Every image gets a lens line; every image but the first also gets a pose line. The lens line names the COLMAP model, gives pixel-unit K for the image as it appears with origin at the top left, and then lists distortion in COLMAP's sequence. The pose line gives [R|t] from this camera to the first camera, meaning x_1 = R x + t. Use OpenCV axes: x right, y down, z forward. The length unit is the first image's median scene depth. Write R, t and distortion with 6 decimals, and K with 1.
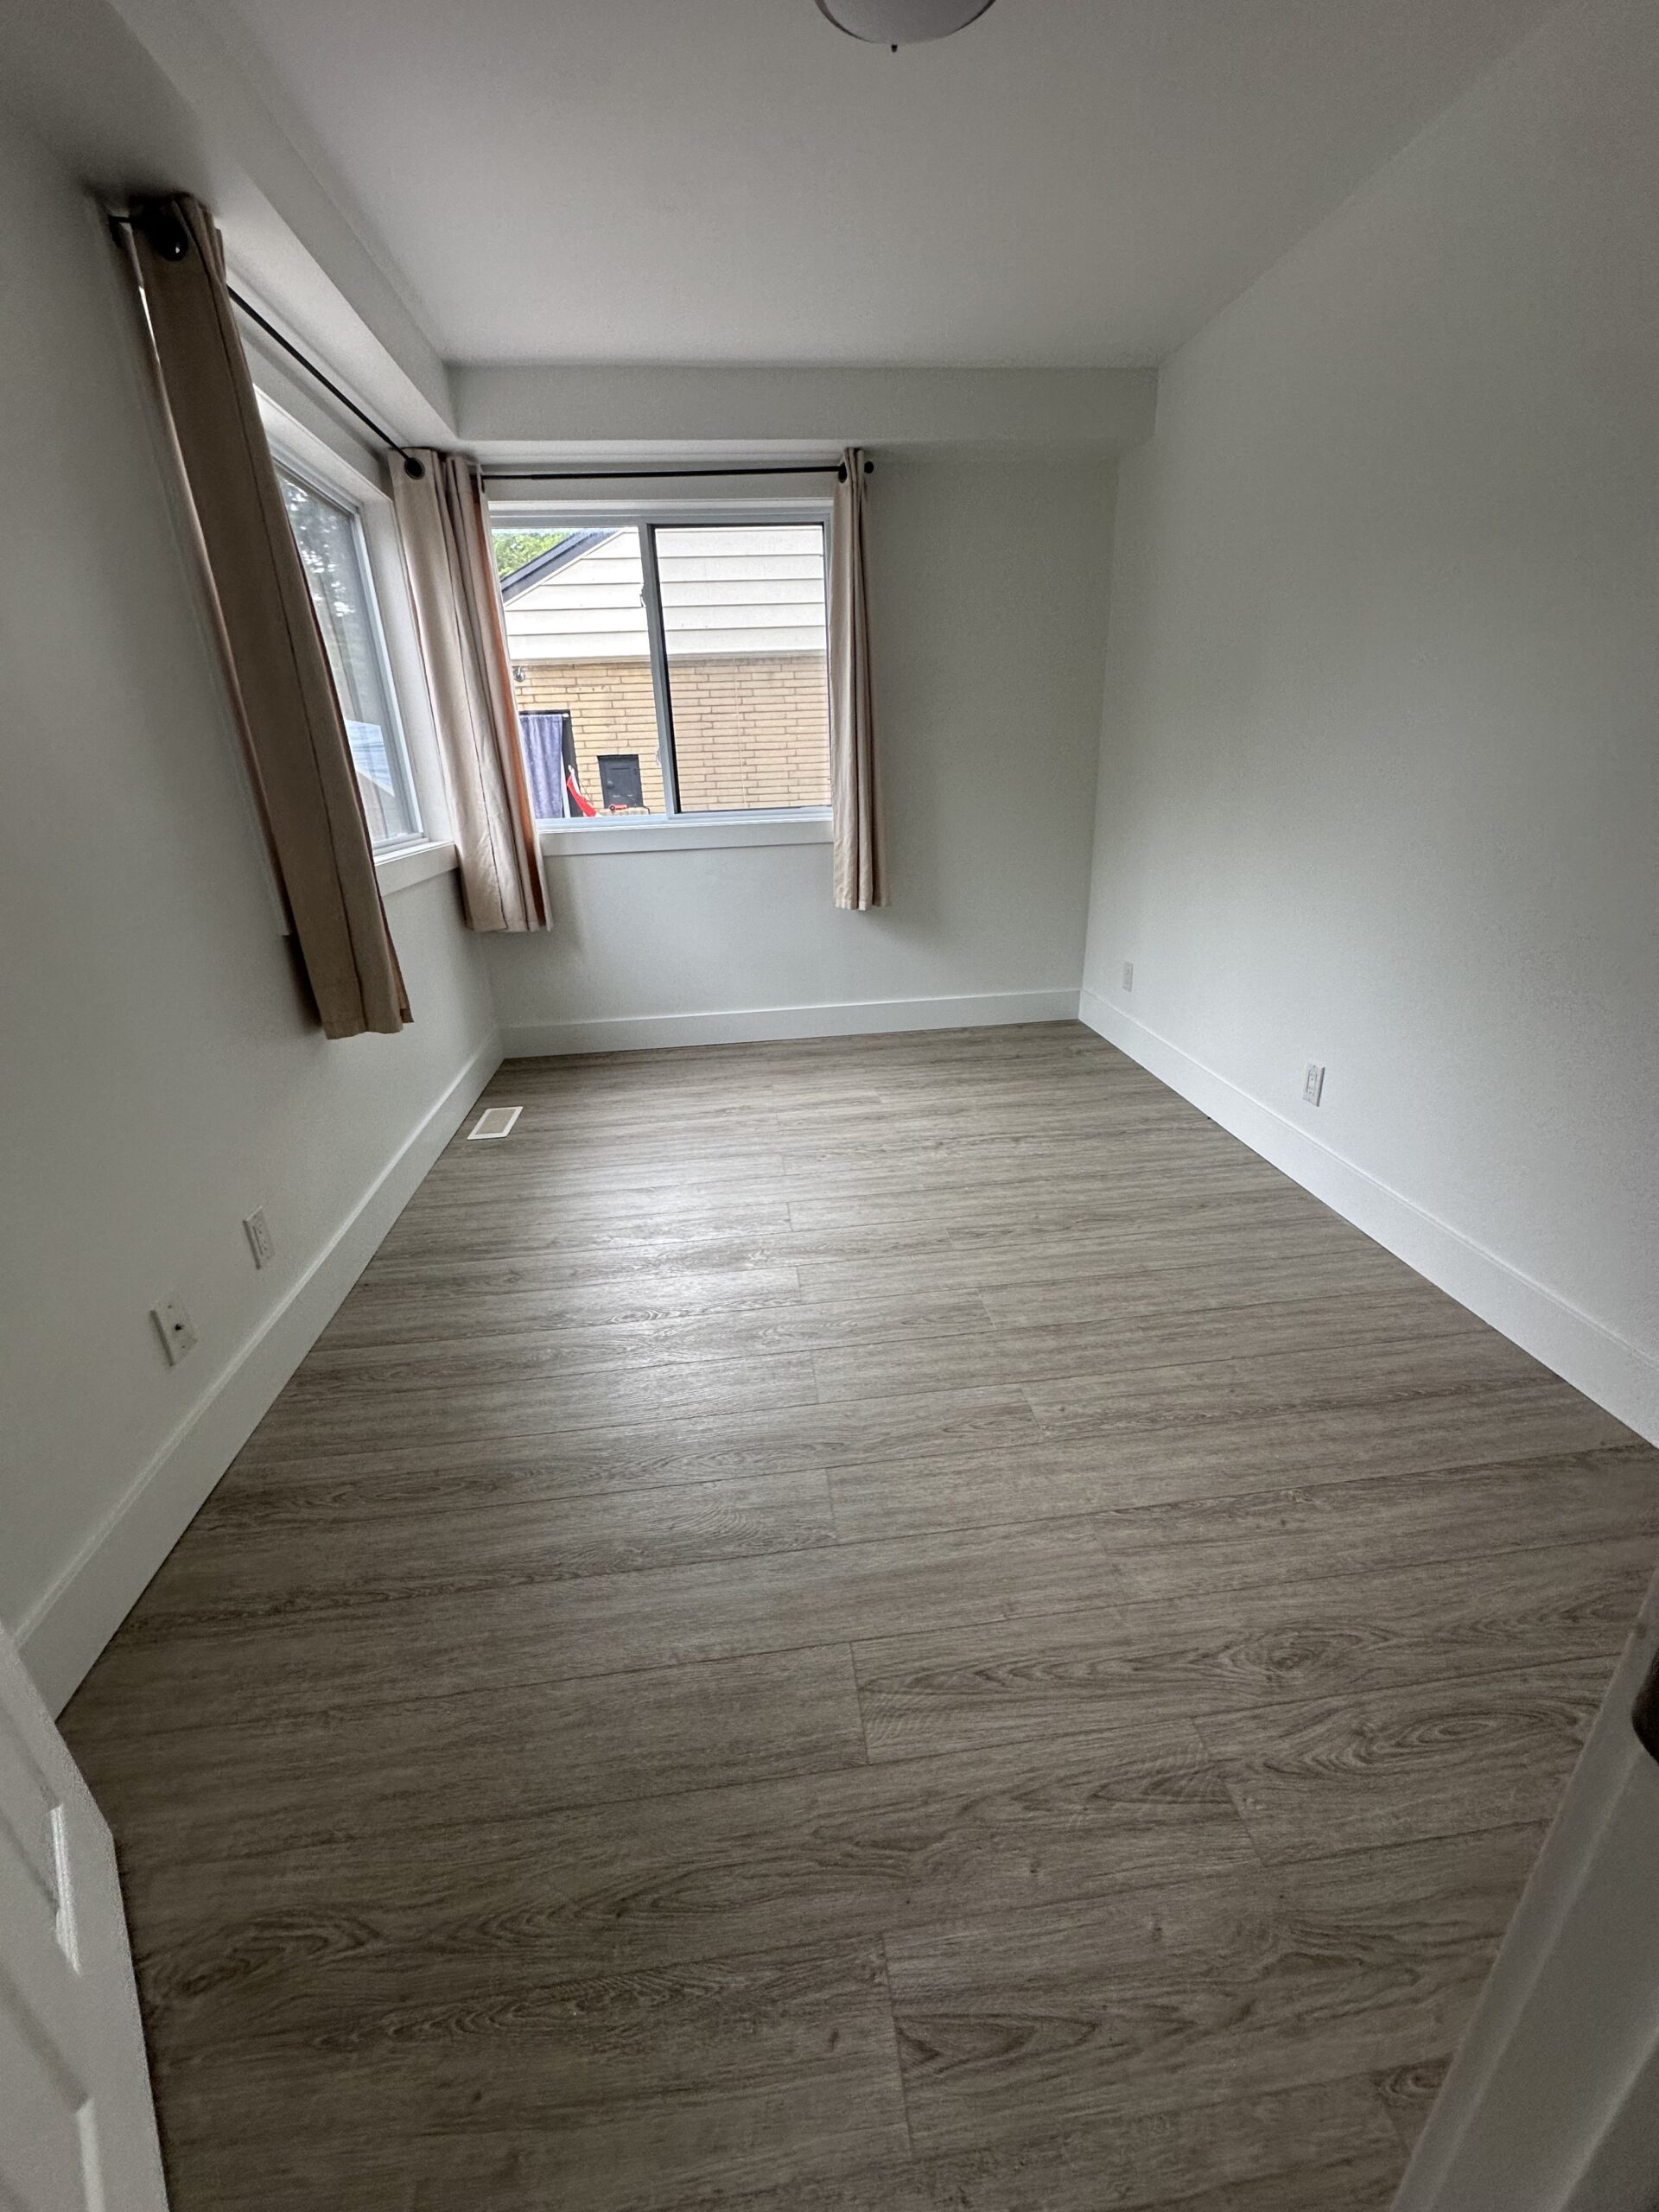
lens RADIAL K [[886.6, 0, 829.3], [0, 886.6, 1109.1], [0, 0, 1]] dist [-0.000021, 0.000045]
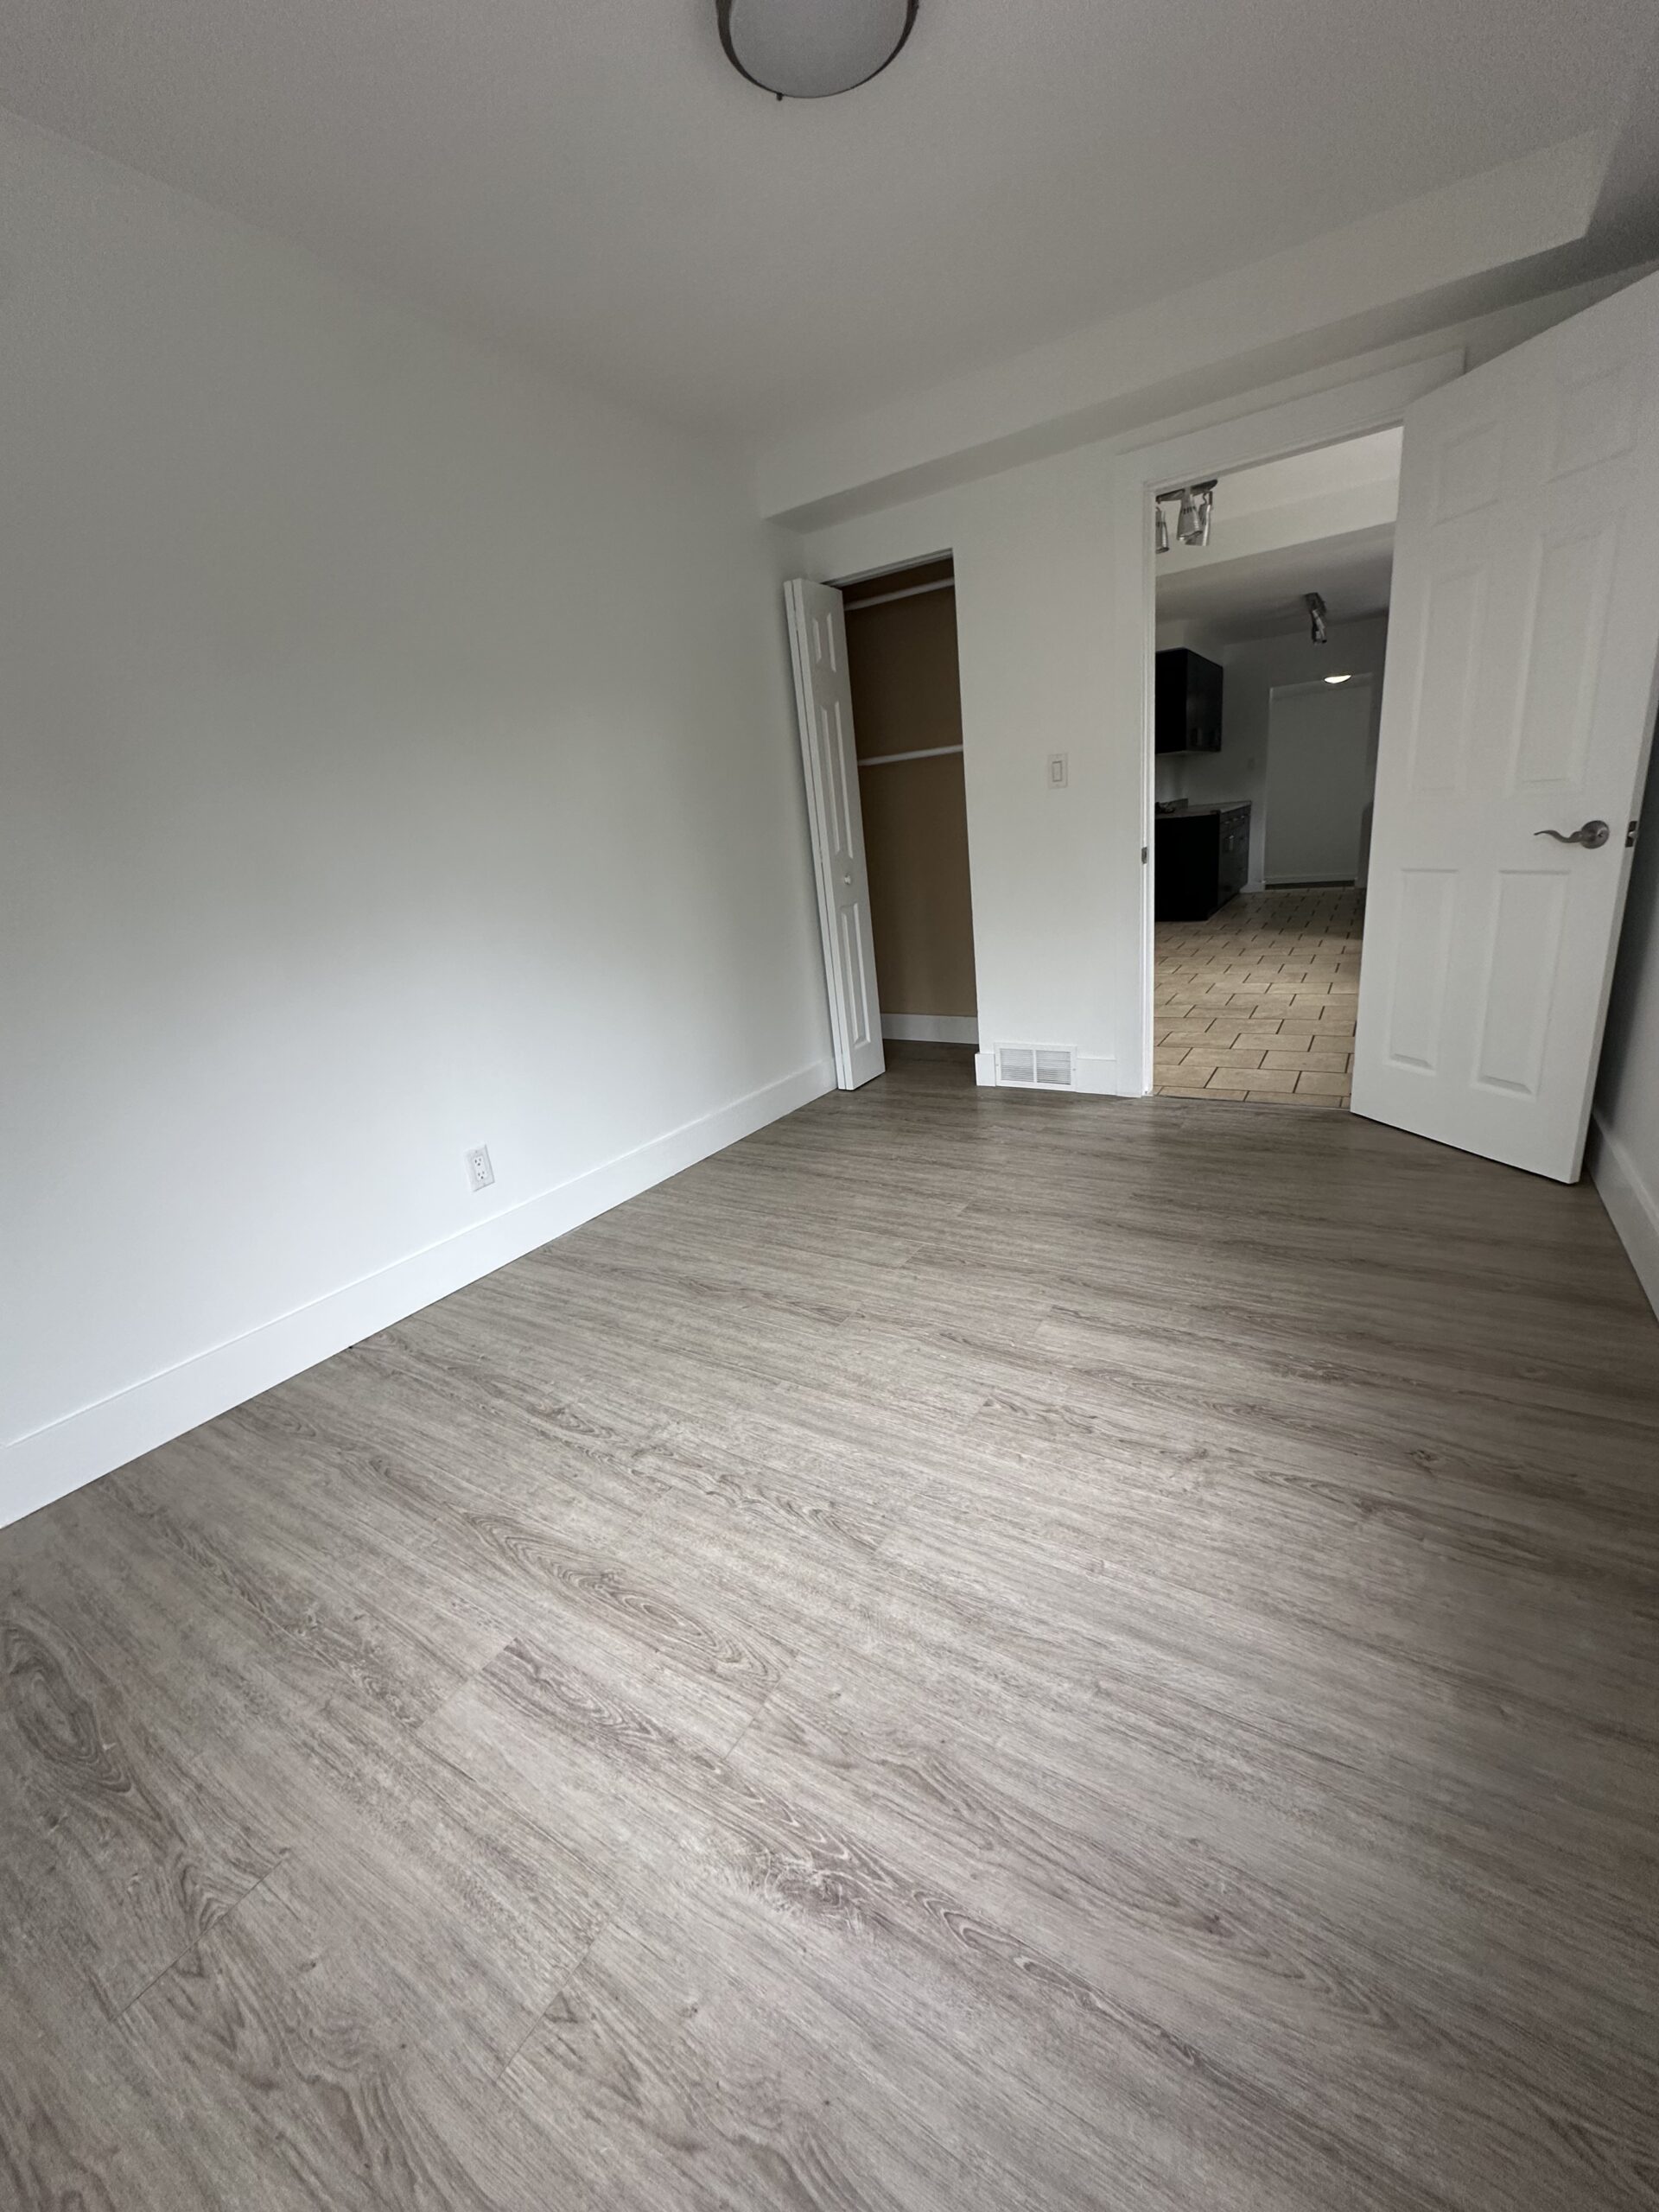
lens RADIAL K [[886.6, 0, 830.7], [0, 886.6, 1105.5], [0, 0, 1]] dist [-0.000021, 0.000045]
pose [[-0.772942, -0.080866, 0.629302, -0.342460], [0.342991, 0.781170, 0.521661, -0.428028], [-0.533777, 0.619059, -0.576062, 1.212342]]
